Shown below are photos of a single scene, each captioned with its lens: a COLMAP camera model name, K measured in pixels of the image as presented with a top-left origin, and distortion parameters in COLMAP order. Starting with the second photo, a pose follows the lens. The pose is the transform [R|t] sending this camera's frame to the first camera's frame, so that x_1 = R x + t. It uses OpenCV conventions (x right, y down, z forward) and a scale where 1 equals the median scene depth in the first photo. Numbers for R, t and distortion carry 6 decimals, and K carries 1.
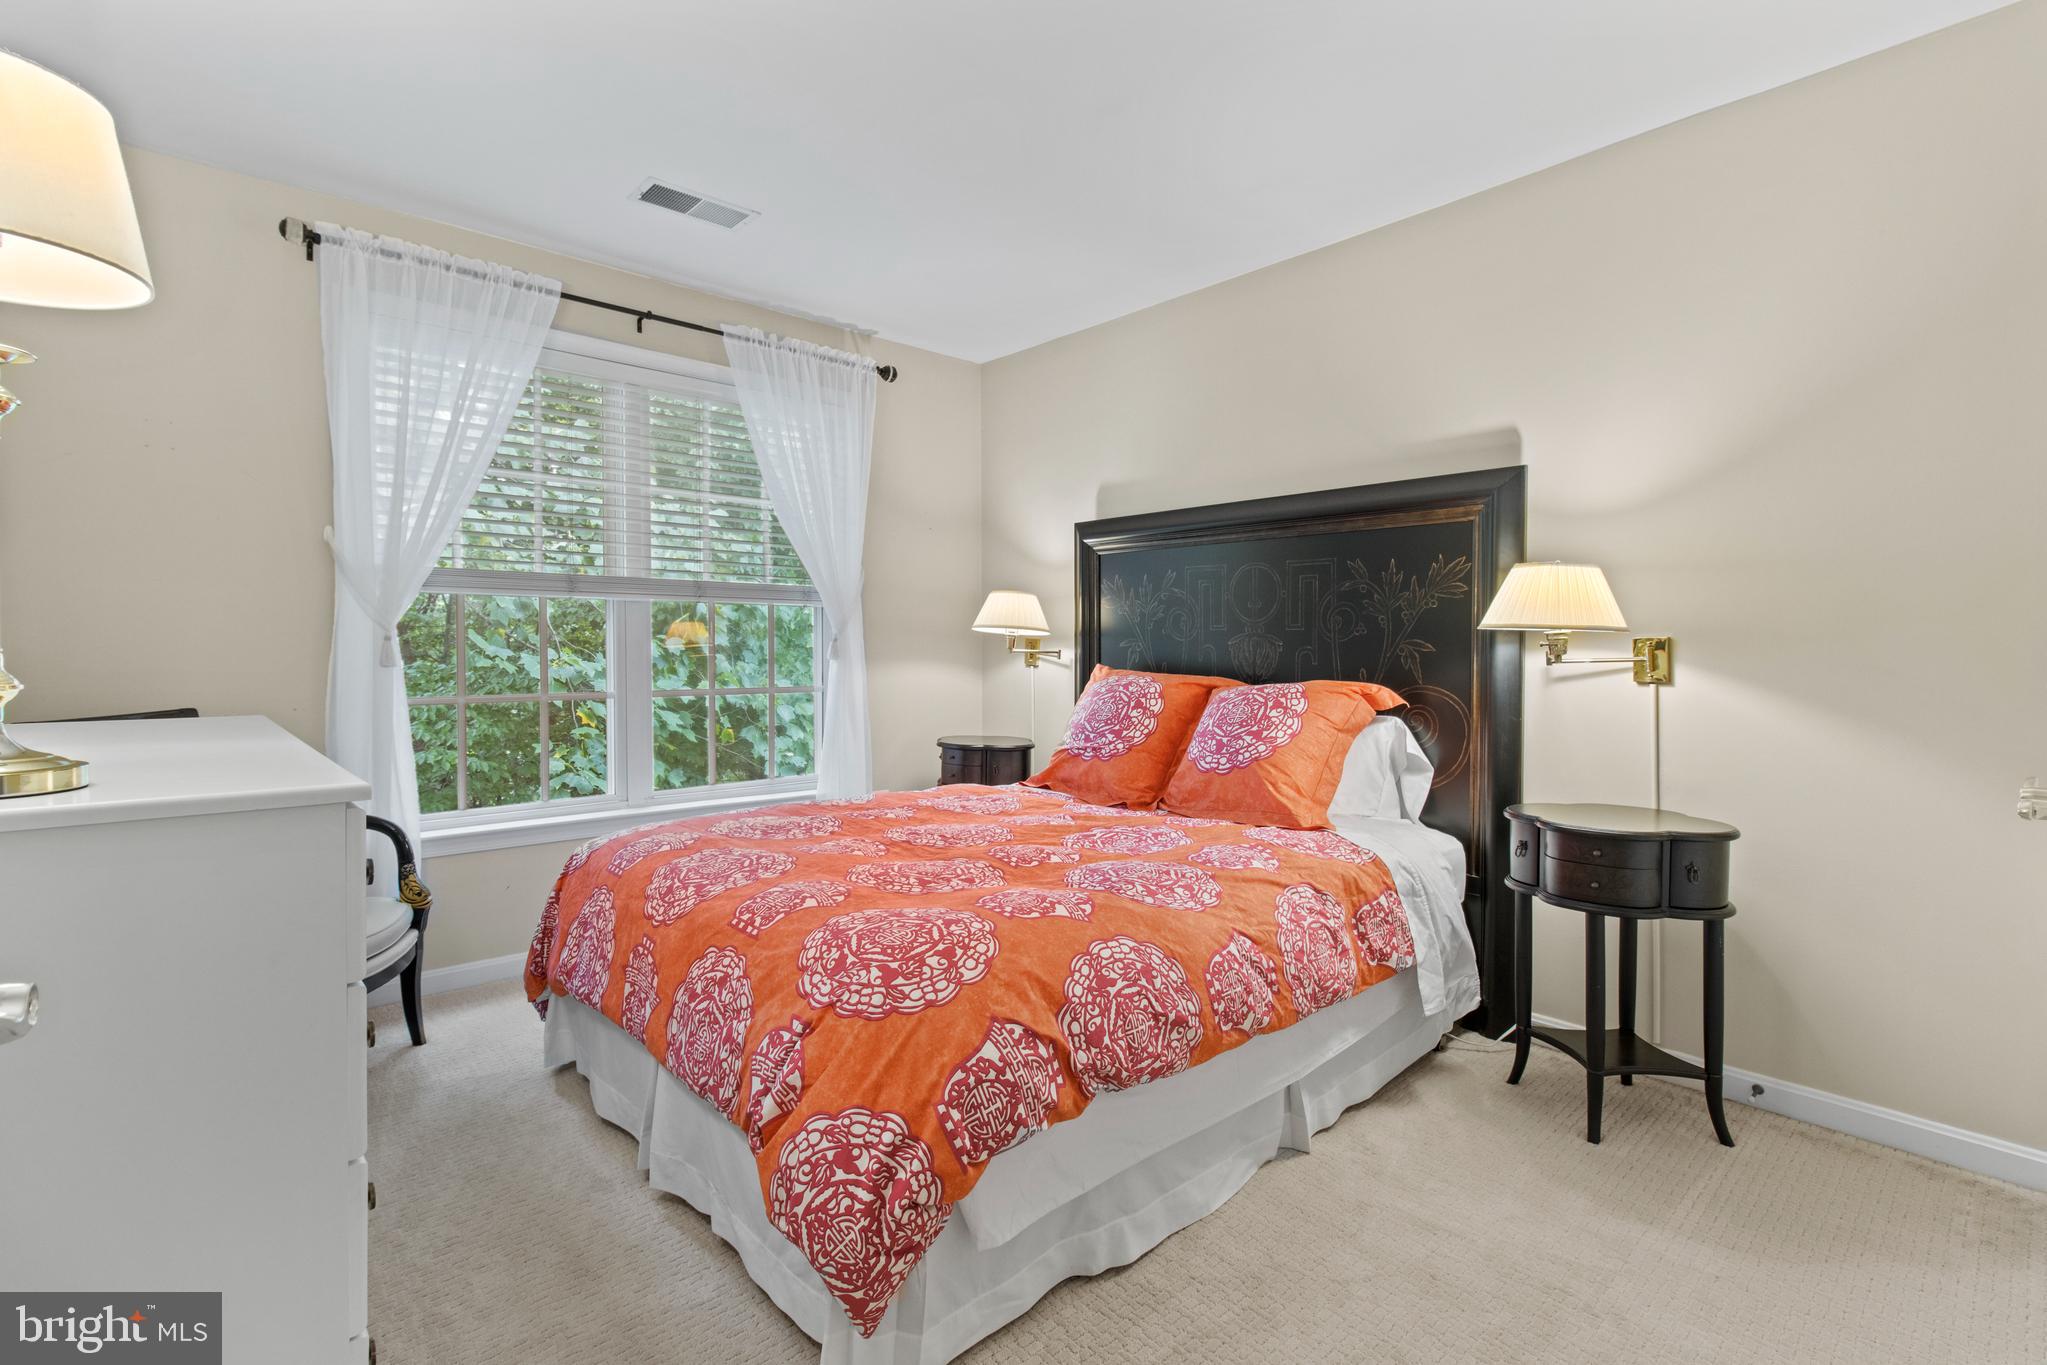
lens RADIAL K [[948.5, 0, 1025.0], [0, 948.5, 673.4], [0, 0, 1]] dist [0.001342, -0.000122]
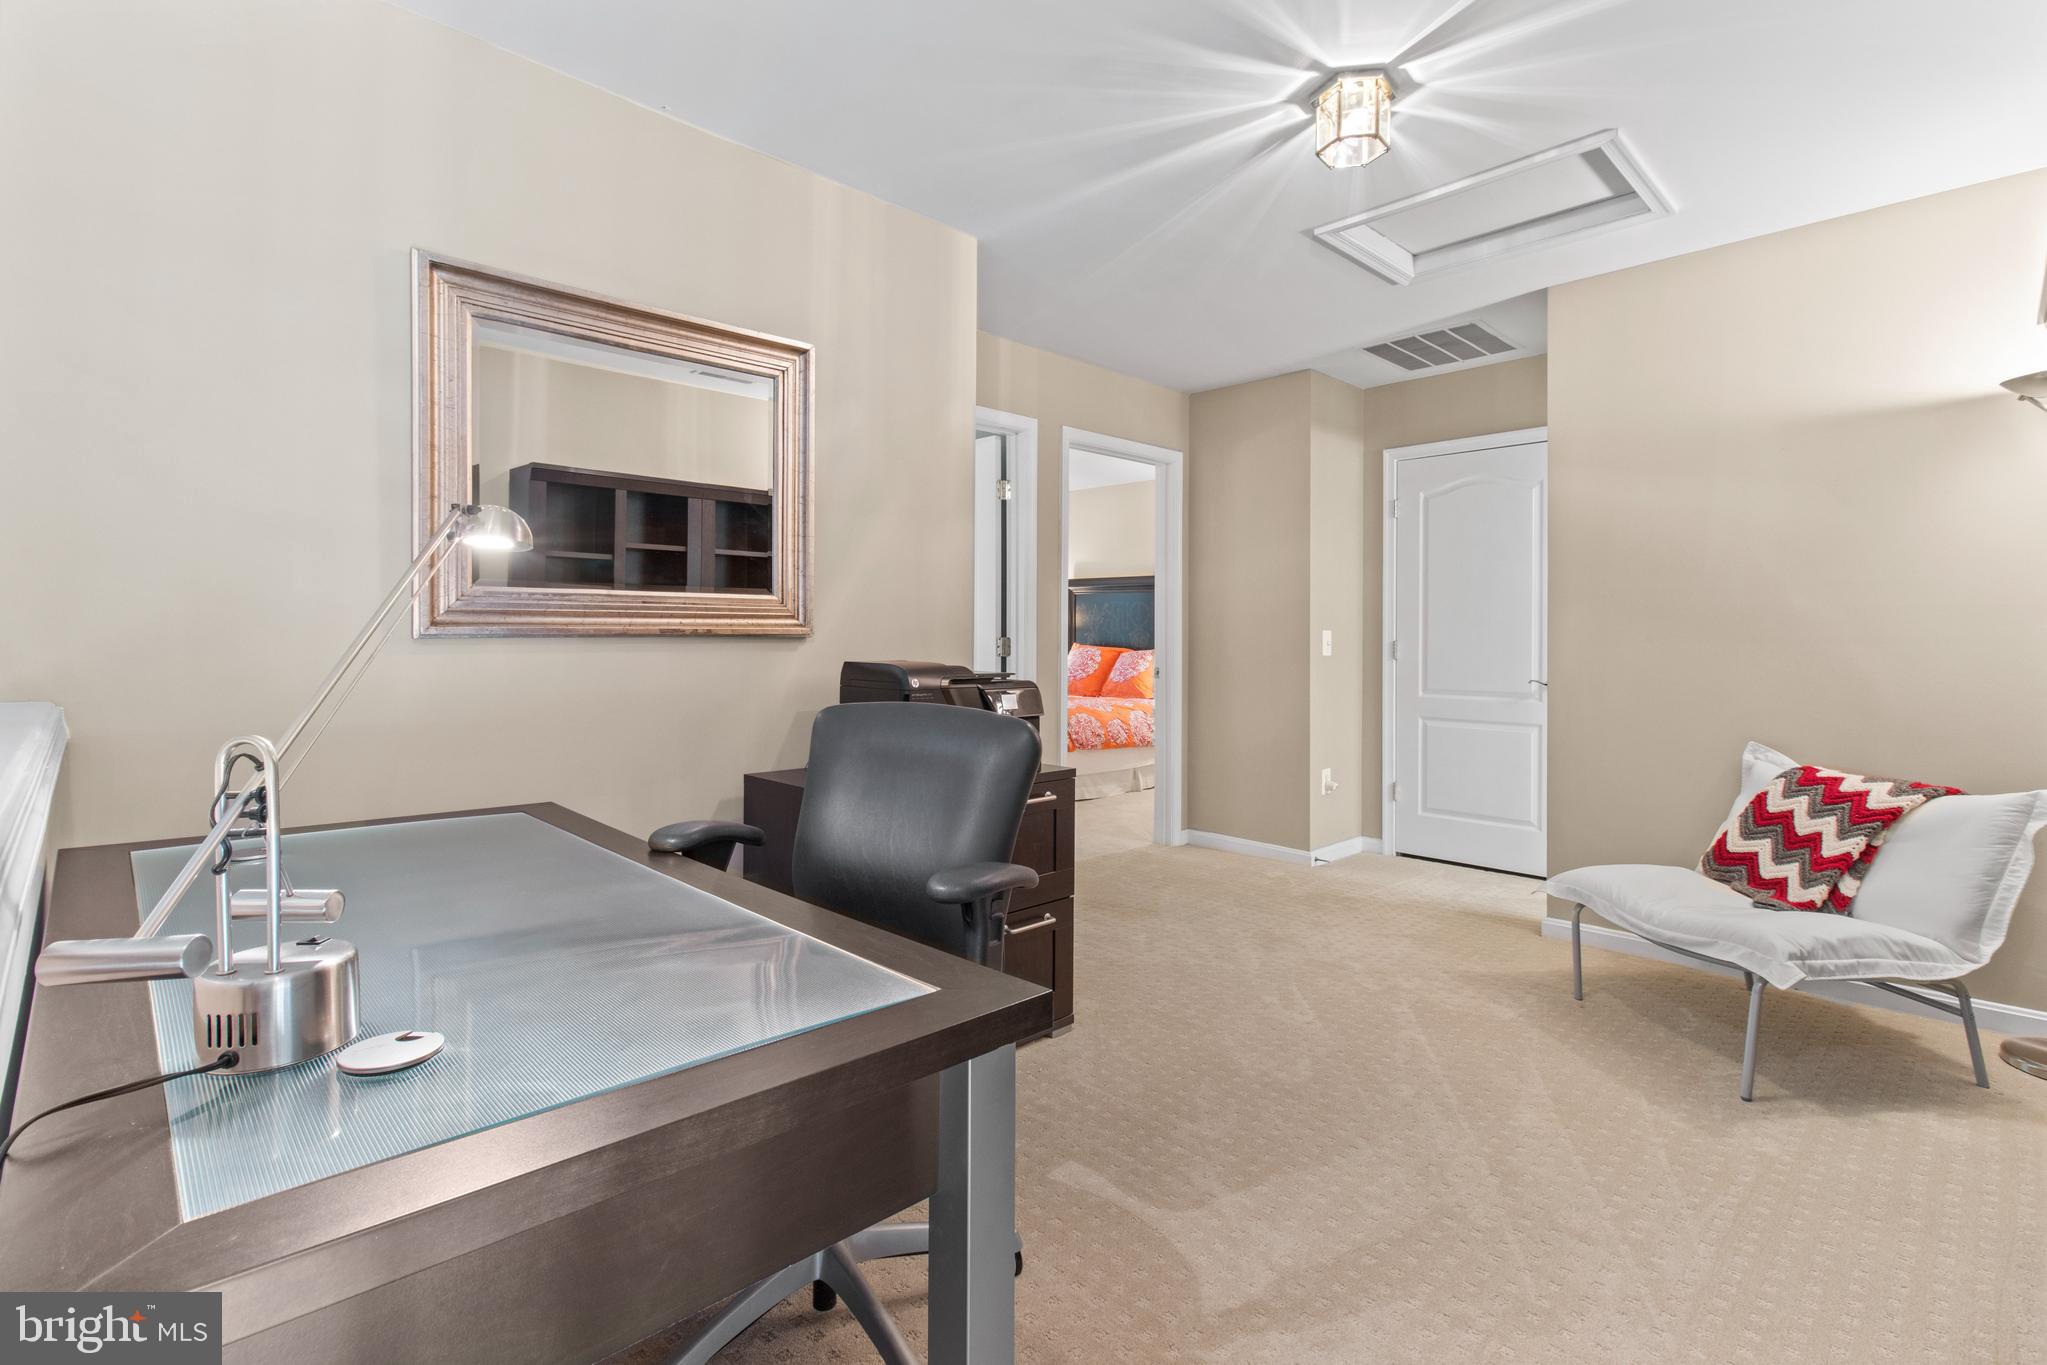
lens RADIAL K [[948.5, 0, 1022.1], [0, 948.5, 668.7], [0, 0, 1]] dist [0.001342, -0.000122]
pose [[0.999454, 0.006551, 0.032395, -0.155315], [-0.007009, 0.999877, 0.014021, 0.026845], [-0.032299, -0.014240, 0.999377, -1.602040]]
